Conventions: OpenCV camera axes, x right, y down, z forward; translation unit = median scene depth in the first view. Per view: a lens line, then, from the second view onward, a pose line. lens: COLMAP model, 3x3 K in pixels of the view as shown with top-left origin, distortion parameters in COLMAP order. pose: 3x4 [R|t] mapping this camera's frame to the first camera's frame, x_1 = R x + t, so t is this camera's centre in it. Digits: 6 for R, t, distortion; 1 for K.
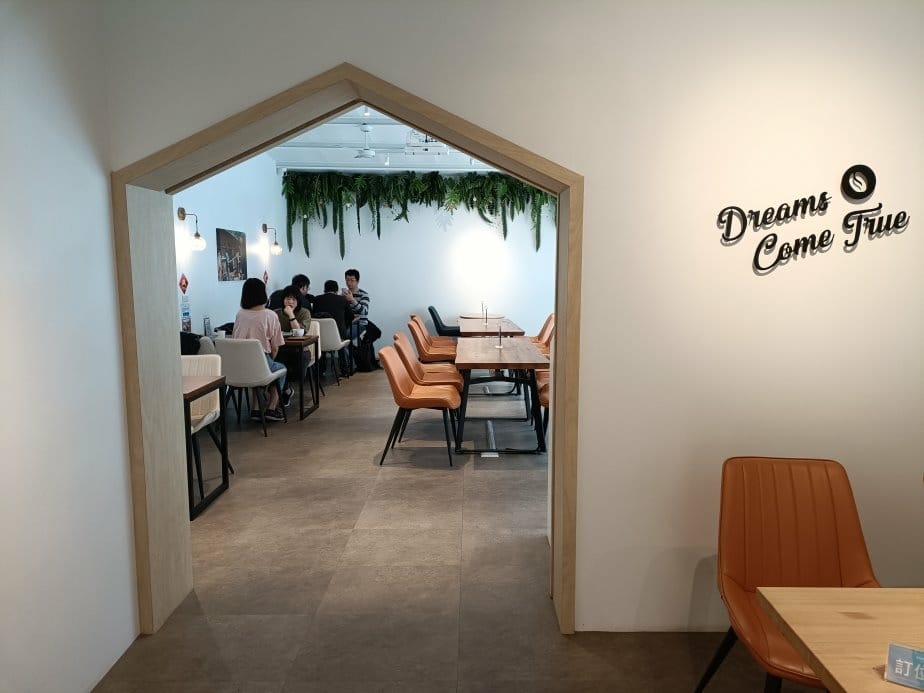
lens RADIAL K [[678.3, 0, 457.8], [0, 678.3, 345.3], [0, 0, 1]] dist [0.026431, -0.047864]
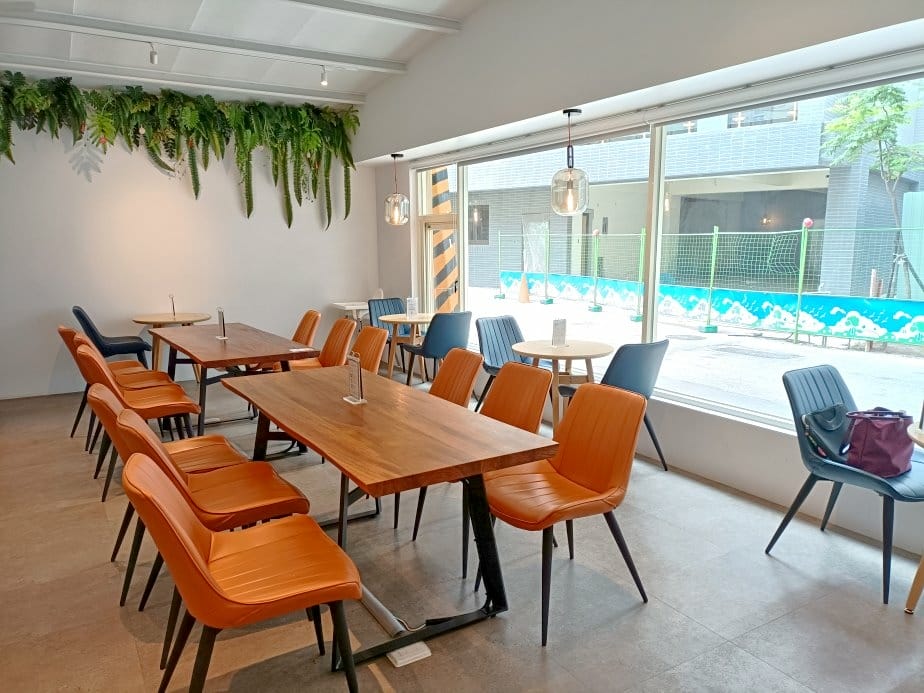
lens RADIAL K [[678.3, 0, 465.9], [0, 678.3, 351.1], [0, 0, 1]] dist [0.026431, -0.047864]
pose [[0.842068, -0.081150, 0.533231, -0.072403], [0.065111, 0.996681, 0.048859, -0.026365], [-0.535427, -0.006424, 0.844557, 0.316736]]
